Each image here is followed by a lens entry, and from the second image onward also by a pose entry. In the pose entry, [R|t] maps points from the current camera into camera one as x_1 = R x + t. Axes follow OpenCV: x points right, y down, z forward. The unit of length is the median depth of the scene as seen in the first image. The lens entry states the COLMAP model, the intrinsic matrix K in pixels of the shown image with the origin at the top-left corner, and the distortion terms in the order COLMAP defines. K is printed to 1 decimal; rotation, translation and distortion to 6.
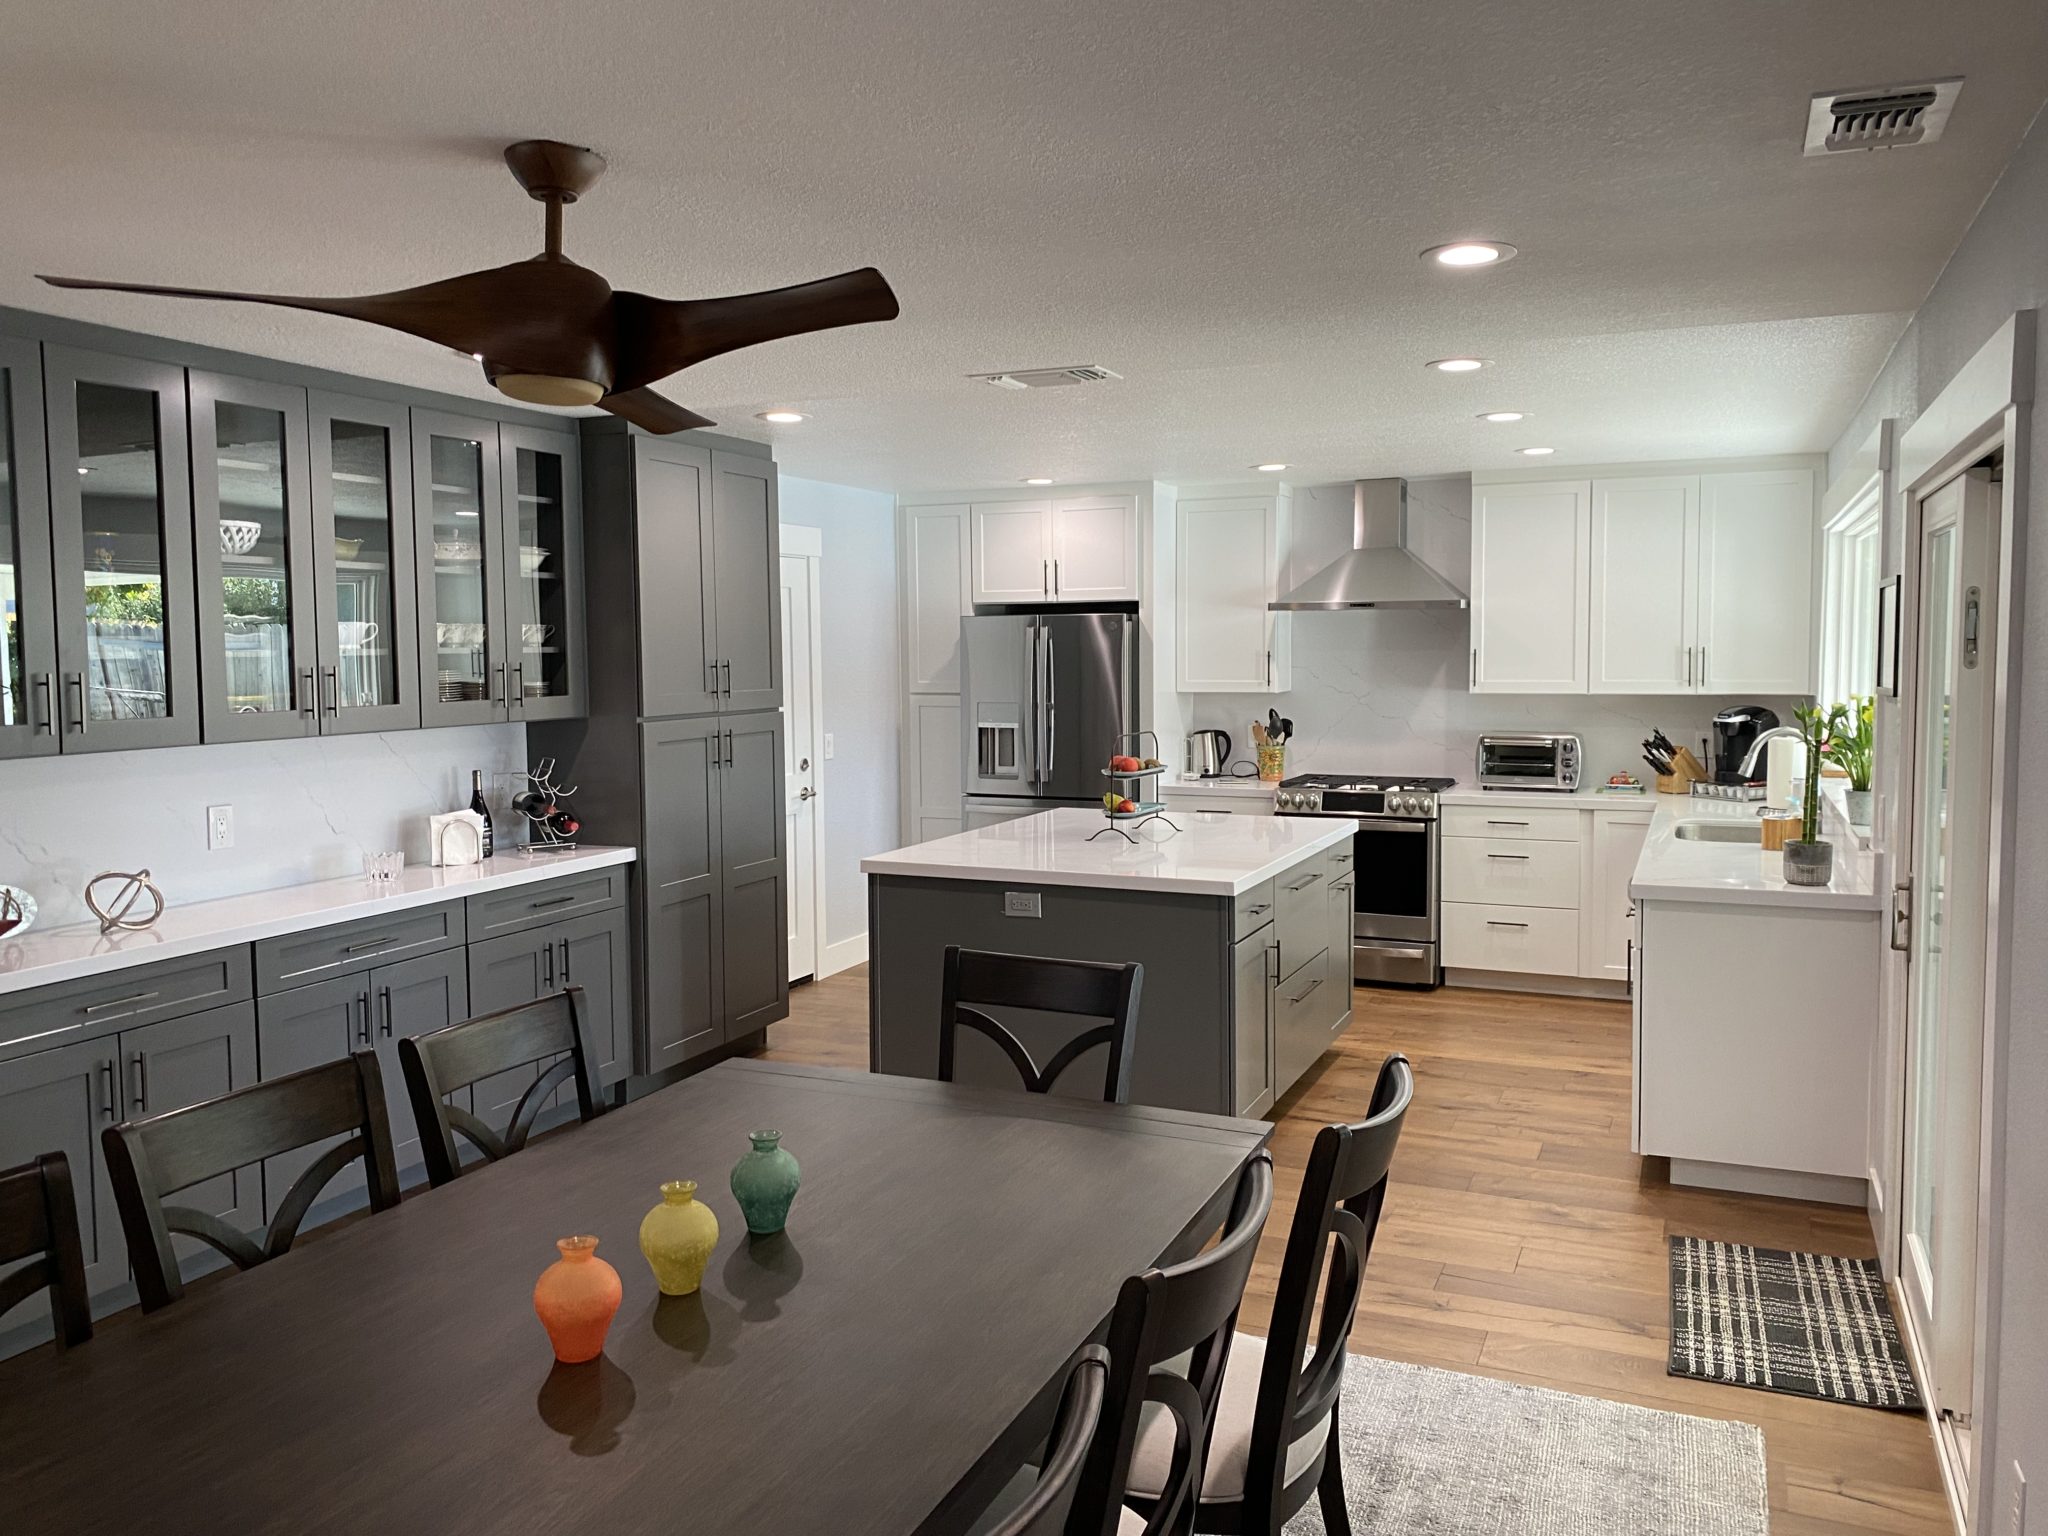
lens RADIAL K [[1538.4, 0, 1003.0], [0, 1538.4, 757.7], [0, 0, 1]] dist [0.009816, -0.014209]
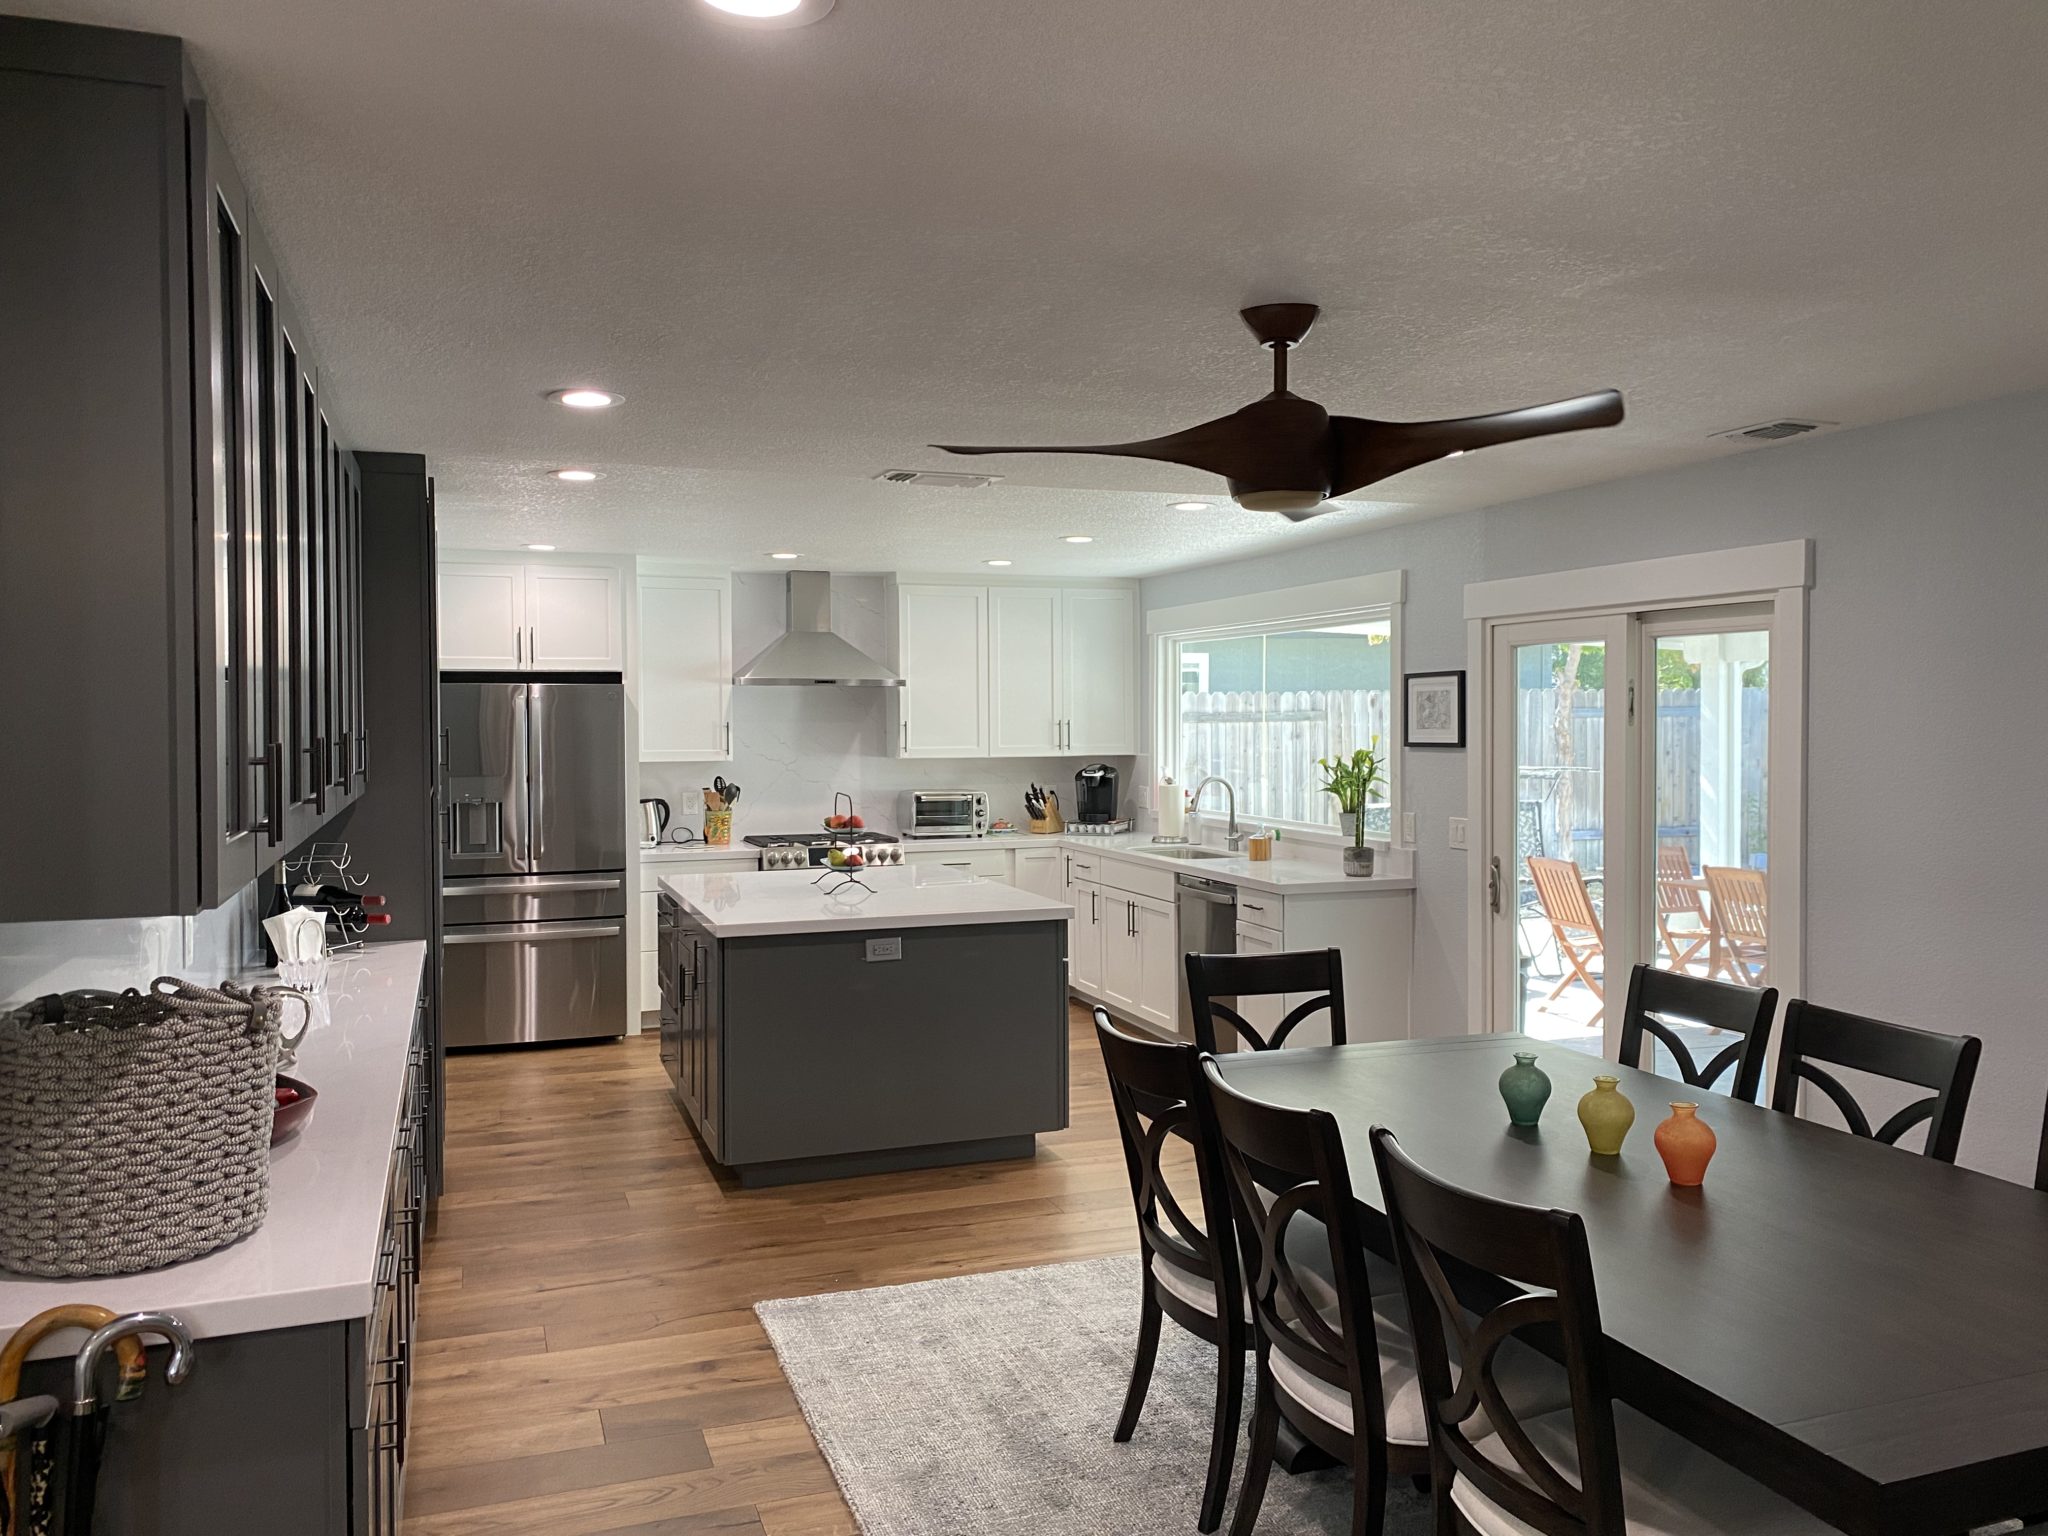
lens RADIAL K [[1538.4, 0, 1014.4], [0, 1538.4, 770.1], [0, 0, 1]] dist [0.009816, -0.014209]
pose [[0.696709, -0.017561, 0.717139, -0.478631], [0.049614, 0.998486, -0.023750, -0.000492], [-0.715636, 0.052127, 0.696526, 0.116334]]
